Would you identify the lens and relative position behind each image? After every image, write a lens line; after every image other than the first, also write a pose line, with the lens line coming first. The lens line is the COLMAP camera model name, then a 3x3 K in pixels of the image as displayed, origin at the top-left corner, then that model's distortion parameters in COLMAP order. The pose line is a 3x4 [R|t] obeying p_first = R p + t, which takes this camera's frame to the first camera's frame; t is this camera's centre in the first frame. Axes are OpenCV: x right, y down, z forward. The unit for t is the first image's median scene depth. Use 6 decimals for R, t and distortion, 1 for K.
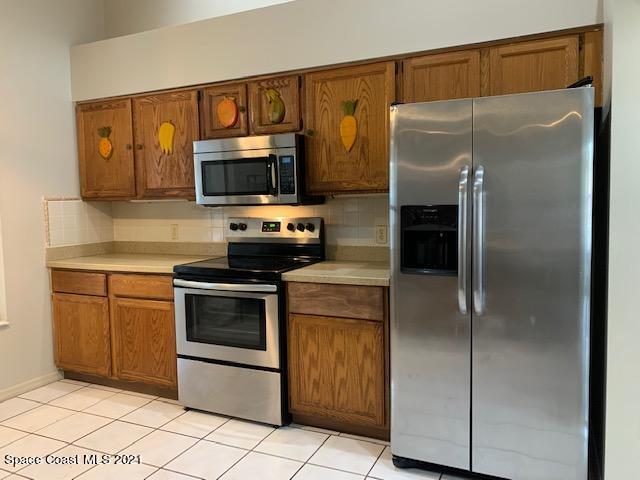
lens RADIAL K [[495.0, 0, 317.8], [0, 495.0, 236.7], [0, 0, 1]] dist [0.014496, -0.033208]
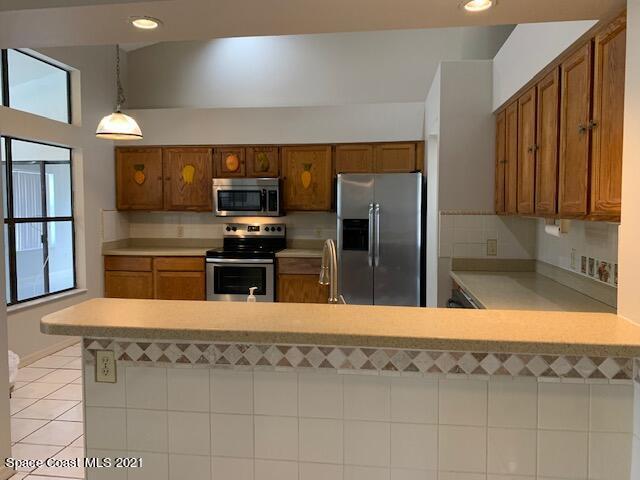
lens RADIAL K [[495.0, 0, 322.3], [0, 495.0, 239.0], [0, 0, 1]] dist [0.014496, -0.033208]
pose [[0.950996, -0.001784, 0.309198, -0.433970], [0.003536, 0.999981, -0.005105, 0.026699], [-0.309183, 0.005949, 0.950984, -0.768314]]
